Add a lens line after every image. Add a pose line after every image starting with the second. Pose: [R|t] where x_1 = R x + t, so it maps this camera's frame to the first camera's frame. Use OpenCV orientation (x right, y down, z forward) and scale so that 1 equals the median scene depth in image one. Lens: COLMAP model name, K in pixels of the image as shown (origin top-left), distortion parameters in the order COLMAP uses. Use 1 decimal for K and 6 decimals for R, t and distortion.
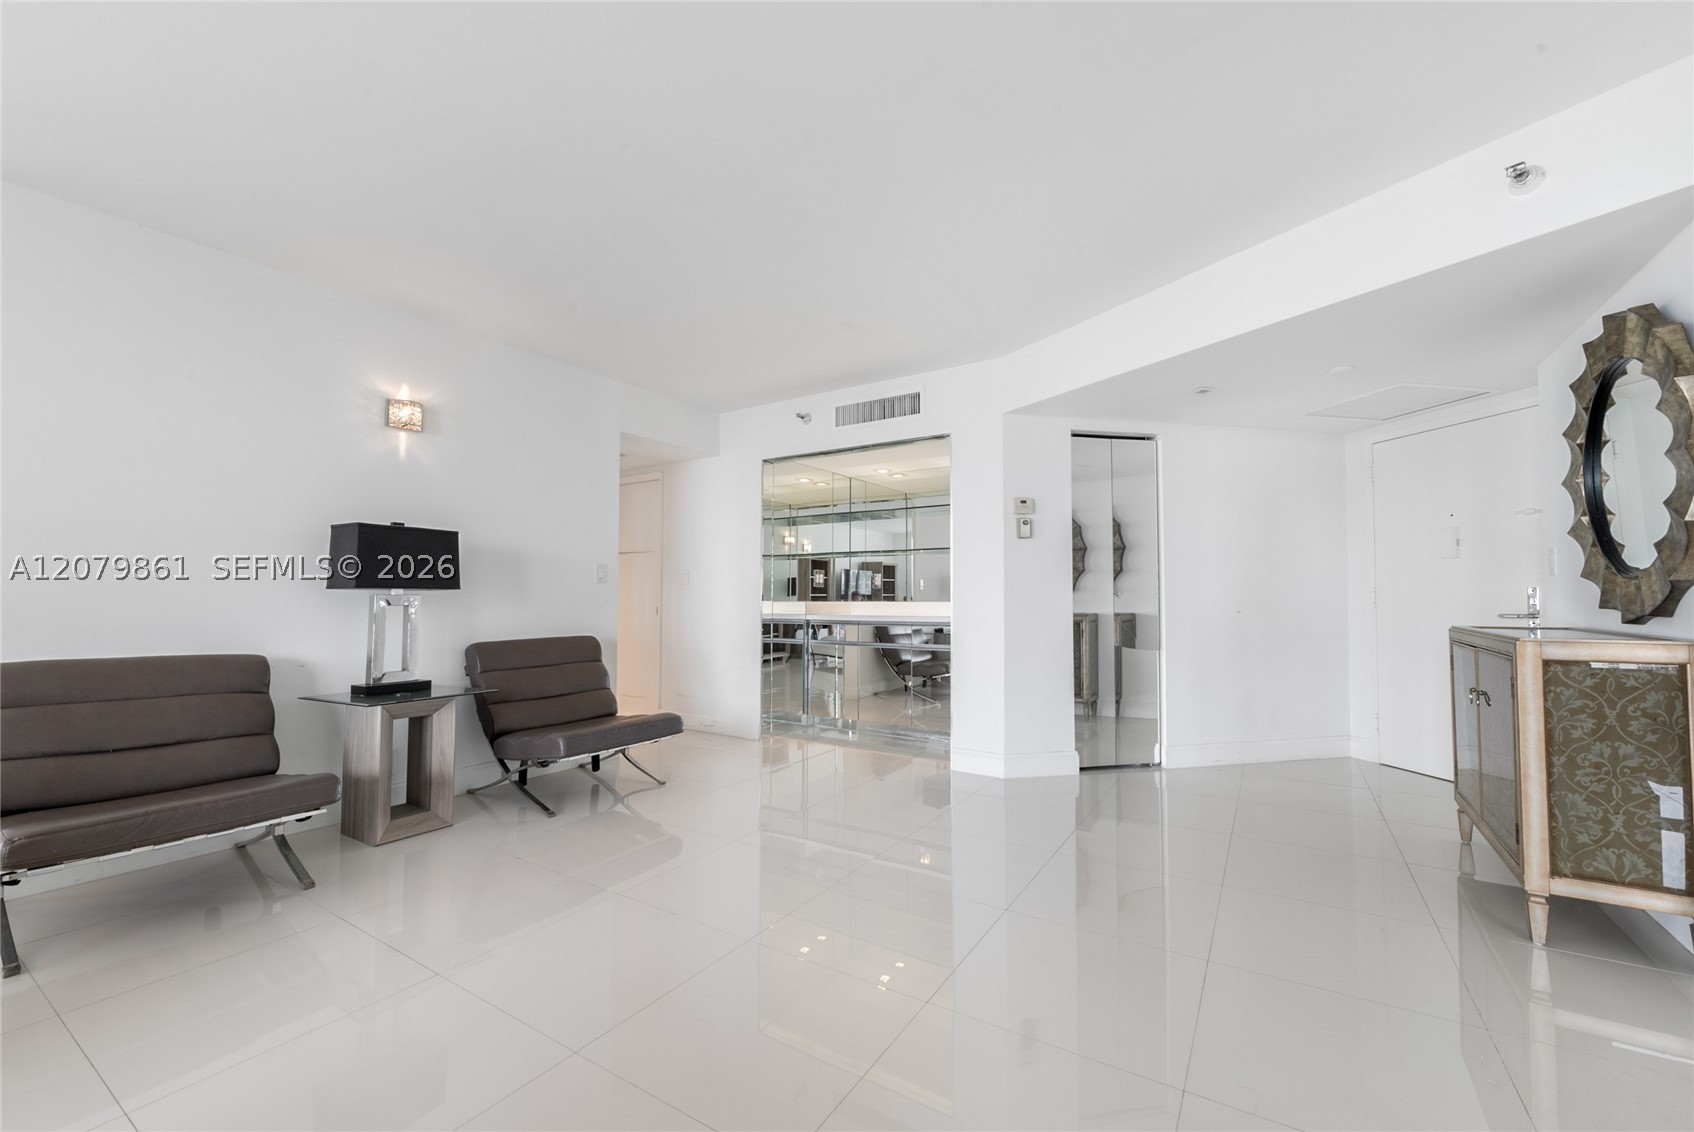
lens RADIAL K [[670.3, 0, 846.0], [0, 670.3, 568.4], [0, 0, 1]] dist [-0.001621, 0.000064]
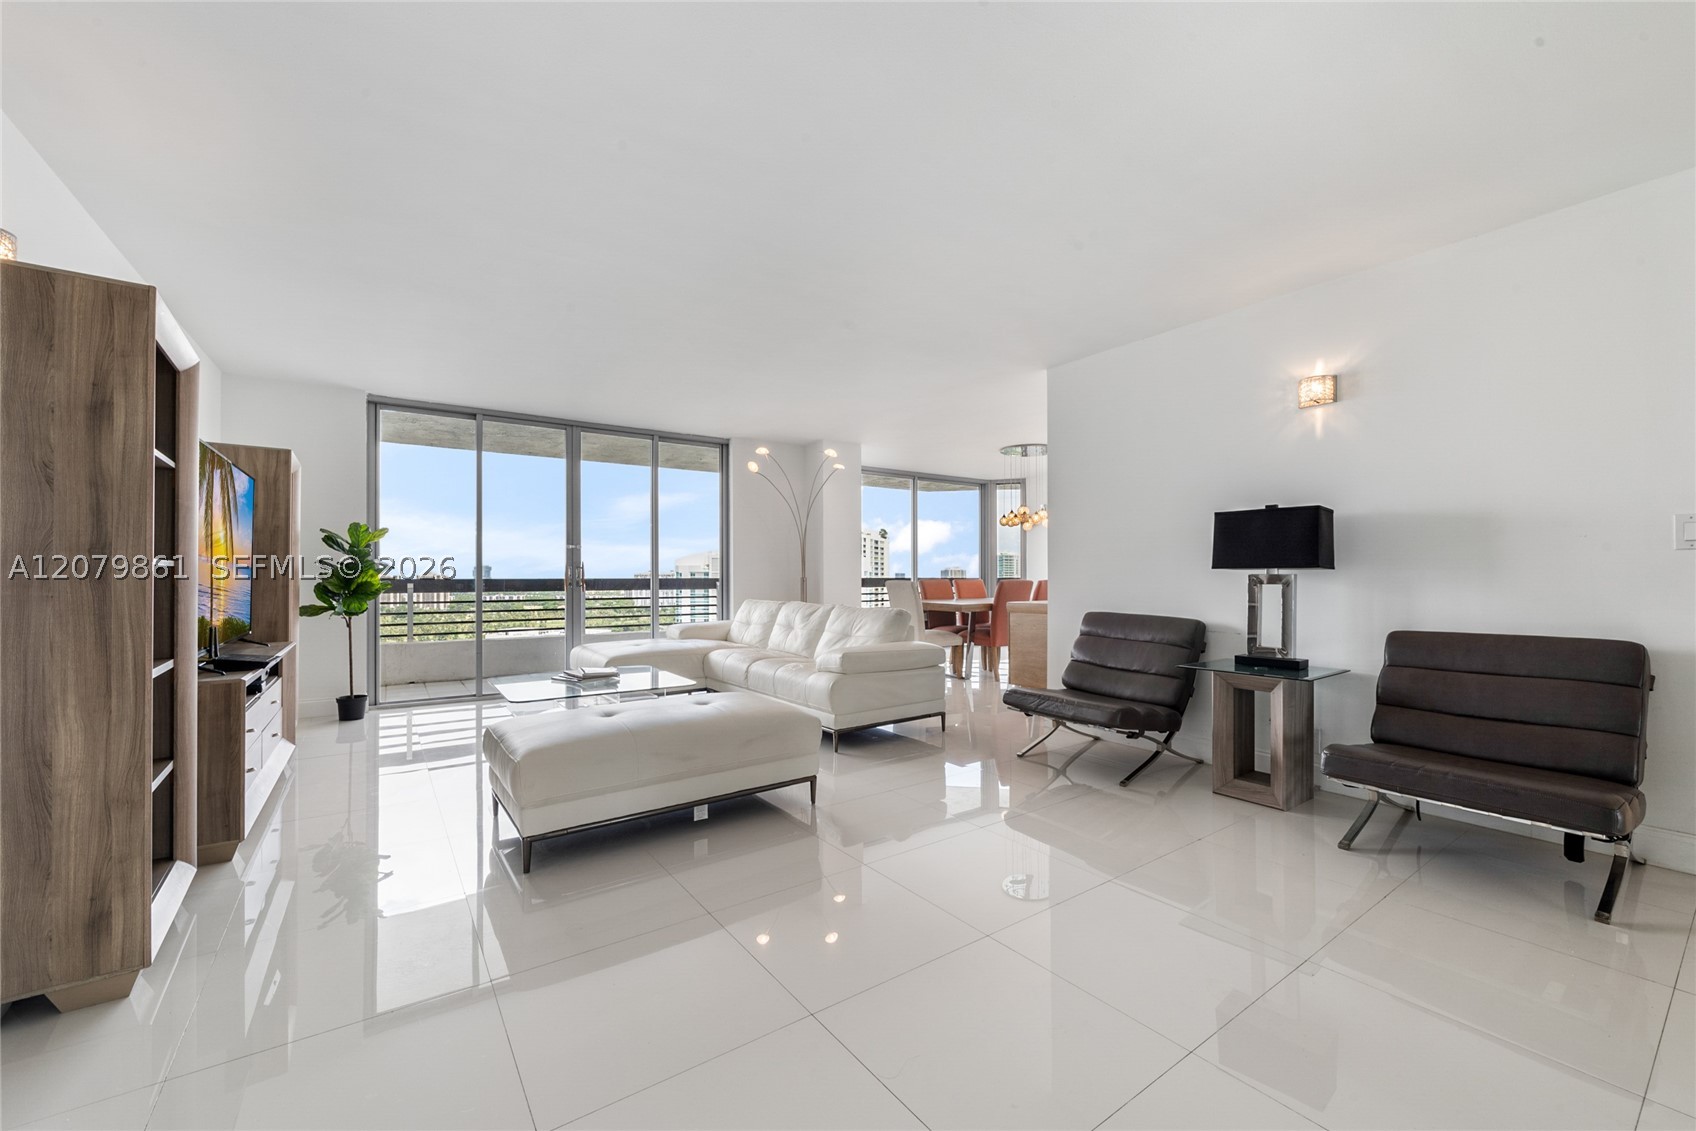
lens RADIAL K [[671.1, 0, 847.7], [0, 671.1, 569.1], [0, 0, 1]] dist [-0.001621, 0.000064]
pose [[-0.384350, -0.007234, -0.923159, 0.515568], [0.034373, 0.999164, -0.022141, 0.029823], [0.922547, -0.040242, -0.383780, 0.741307]]
